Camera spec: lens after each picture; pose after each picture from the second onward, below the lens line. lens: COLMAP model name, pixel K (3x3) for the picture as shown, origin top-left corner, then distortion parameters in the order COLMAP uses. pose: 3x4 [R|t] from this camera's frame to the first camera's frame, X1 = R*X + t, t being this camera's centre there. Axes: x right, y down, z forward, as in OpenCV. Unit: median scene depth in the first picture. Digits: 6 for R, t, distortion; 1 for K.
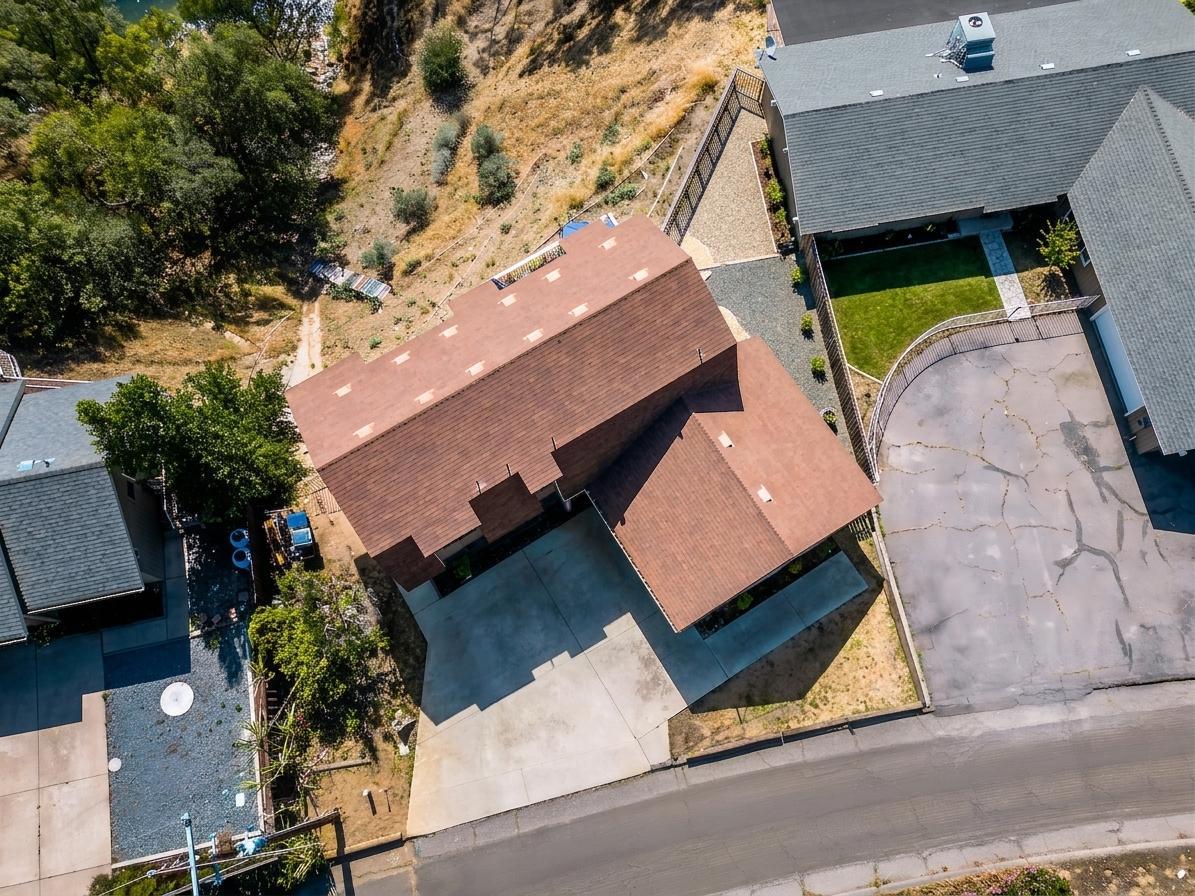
lens RADIAL K [[842.2, 0, 602.4], [0, 842.2, 452.2], [0, 0, 1]] dist [0.065611, -0.048501]
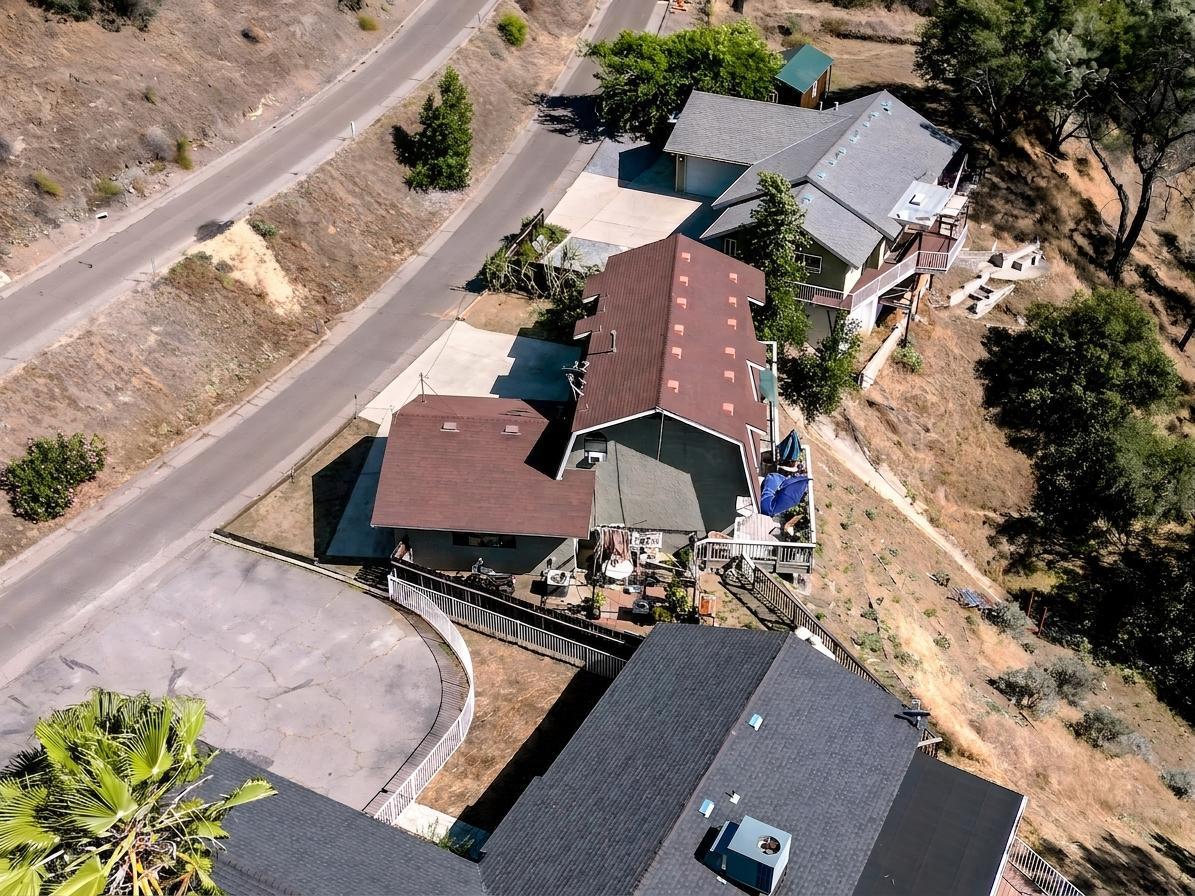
lens RADIAL K [[842.2, 0, 602.4], [0, 842.2, 452.2], [0, 0, 1]] dist [0.065611, -0.048501]
pose [[-0.545609, 0.644243, -0.535968, 0.643260], [-0.793296, -0.190863, 0.578145, -0.715240], [0.270170, 0.740622, 0.615213, 0.407478]]
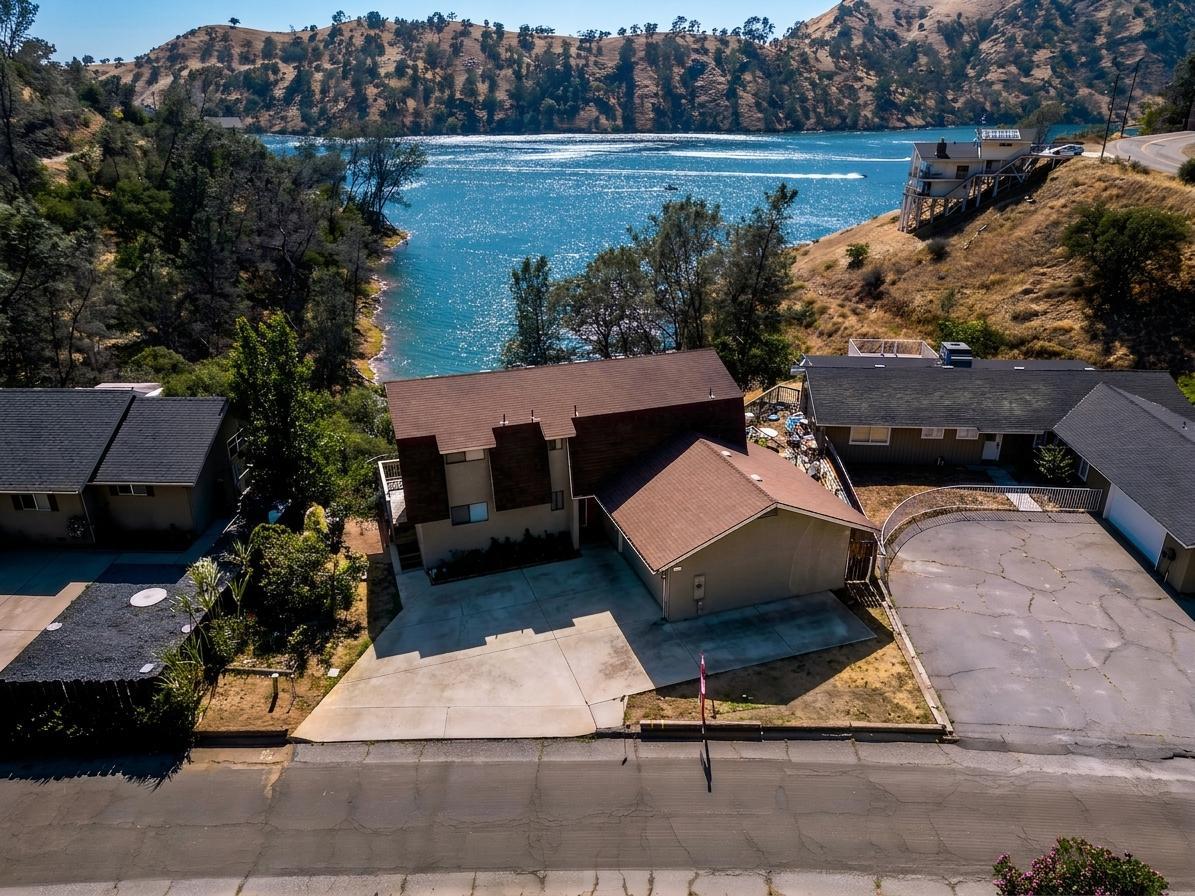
lens RADIAL K [[842.2, 0, 602.4], [0, 842.2, 452.2], [0, 0, 1]] dist [0.065611, -0.048501]
pose [[0.975169, 0.094554, -0.200264, 0.198444], [-0.213426, 0.642655, -0.735829, 0.789298], [0.059125, 0.760299, 0.646877, 0.257011]]
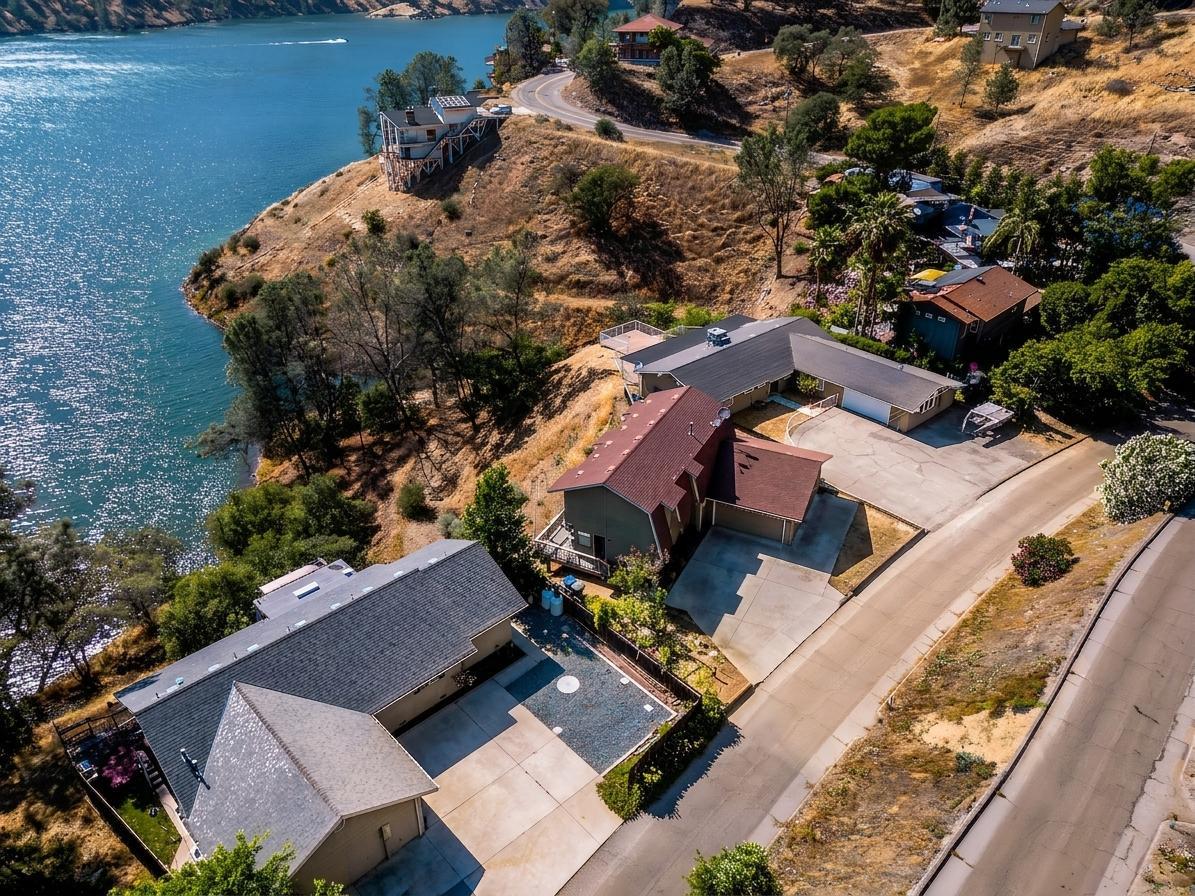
lens RADIAL K [[842.2, 0, 602.4], [0, 842.2, 452.2], [0, 0, 1]] dist [0.065611, -0.048501]
pose [[0.842415, -0.264717, 0.469320, -0.993142], [0.512296, 0.663437, -0.545348, 0.818044], [-0.167001, 0.699840, 0.694503, -0.253103]]
